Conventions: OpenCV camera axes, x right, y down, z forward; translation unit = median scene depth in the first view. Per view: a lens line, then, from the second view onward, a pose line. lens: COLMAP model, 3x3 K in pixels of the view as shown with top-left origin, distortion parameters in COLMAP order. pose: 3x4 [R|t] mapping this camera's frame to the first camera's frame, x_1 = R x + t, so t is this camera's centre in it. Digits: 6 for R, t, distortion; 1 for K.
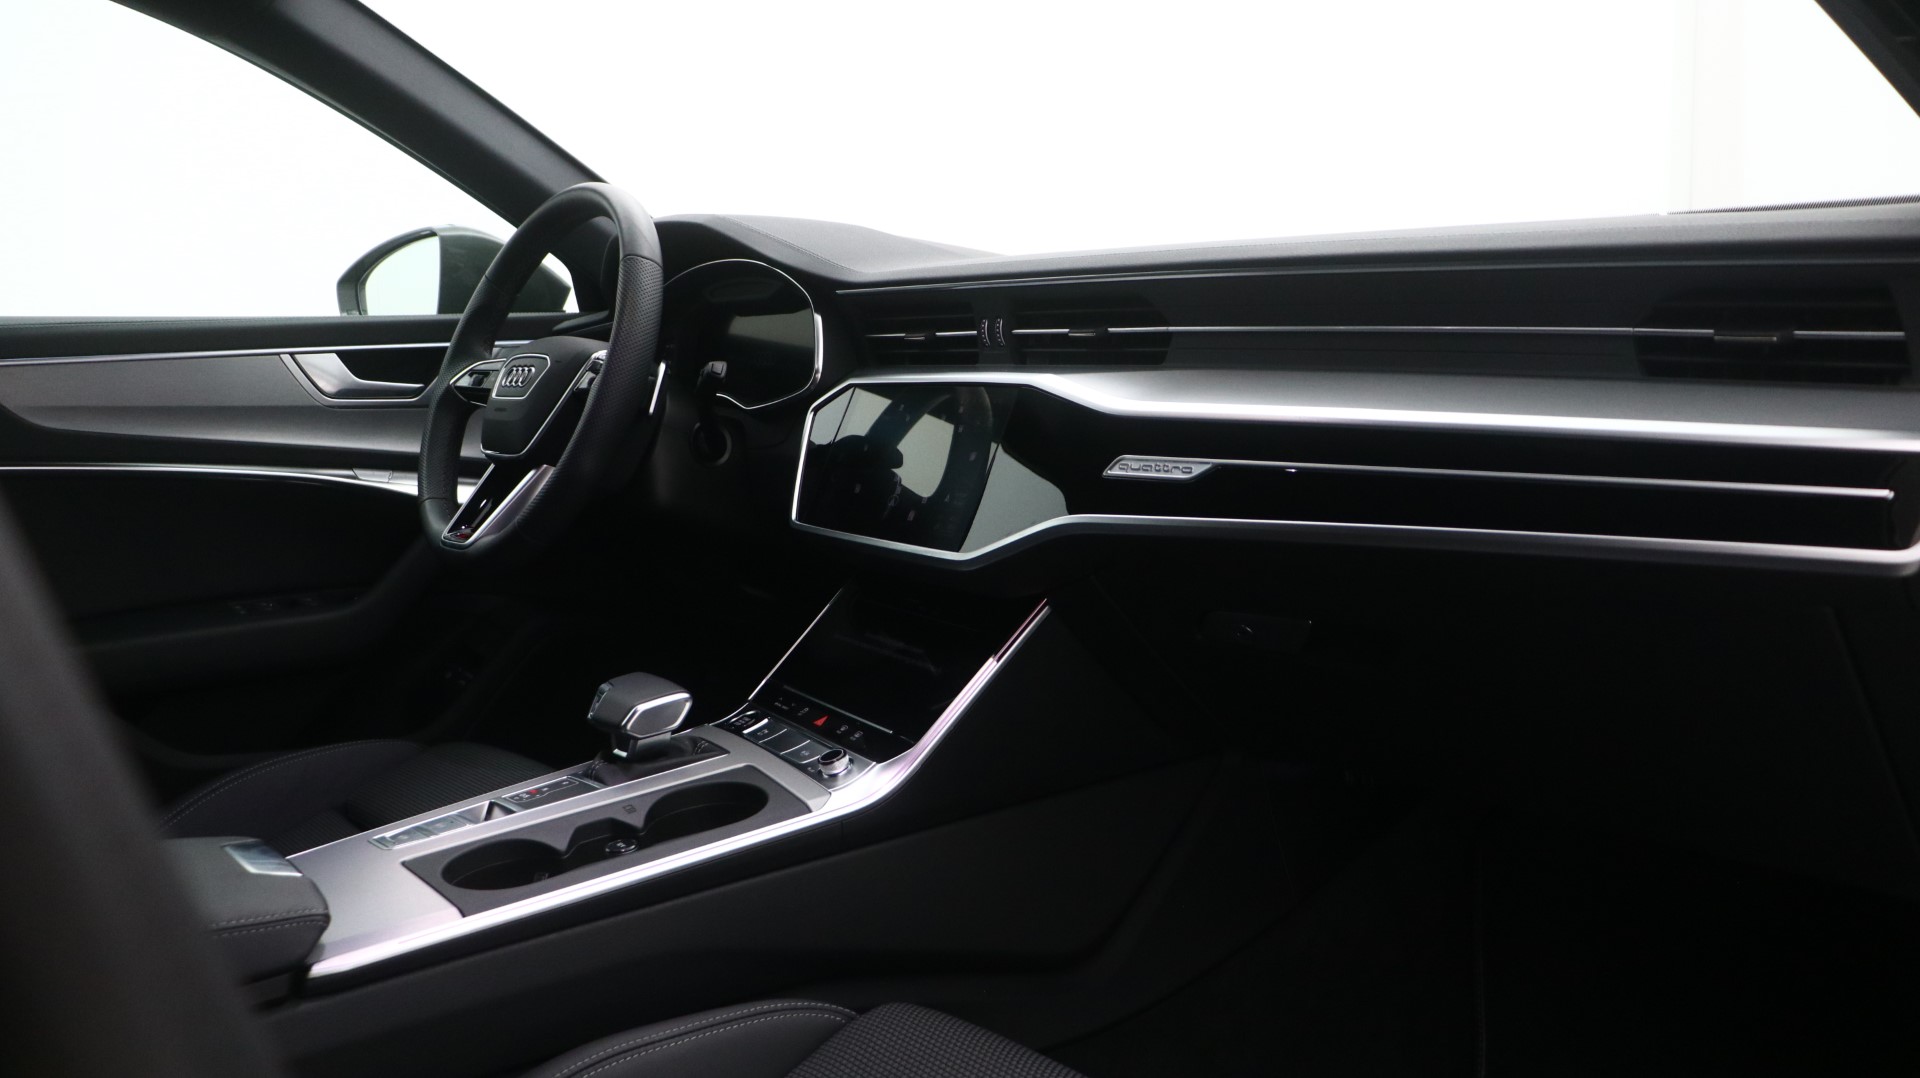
lens RADIAL K [[1538.0, 0, 960.0], [0, 1538.0, 539.0], [0, 0, 1]] dist [-0.001966, -0.000608]
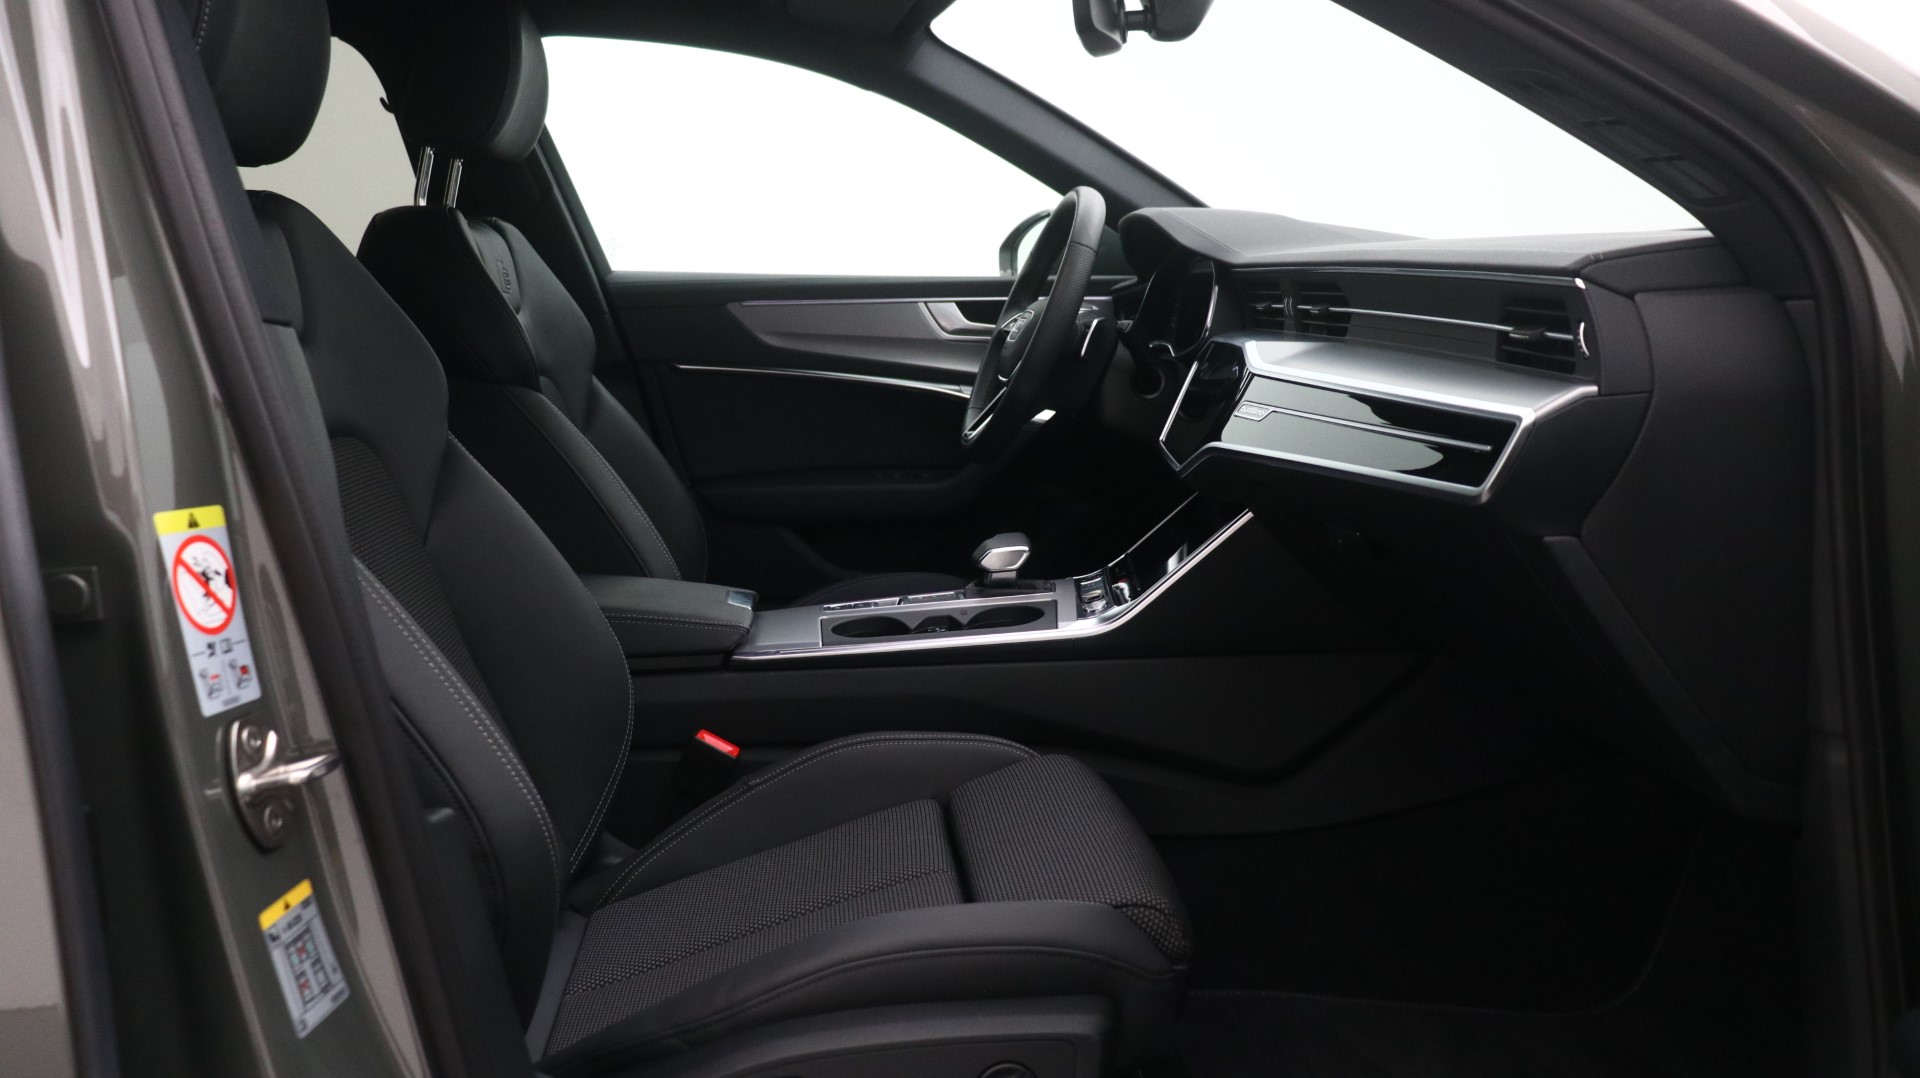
lens RADIAL K [[1538.0, 0, 960.0], [0, 1538.0, 539.0], [0, 0, 1]] dist [-0.001966, -0.000608]
pose [[0.826814, 0.117859, -0.549989, 0.430756], [-0.098231, 0.993030, 0.065127, 0.002776], [0.553831, 0.000178, 0.832629, -0.189443]]
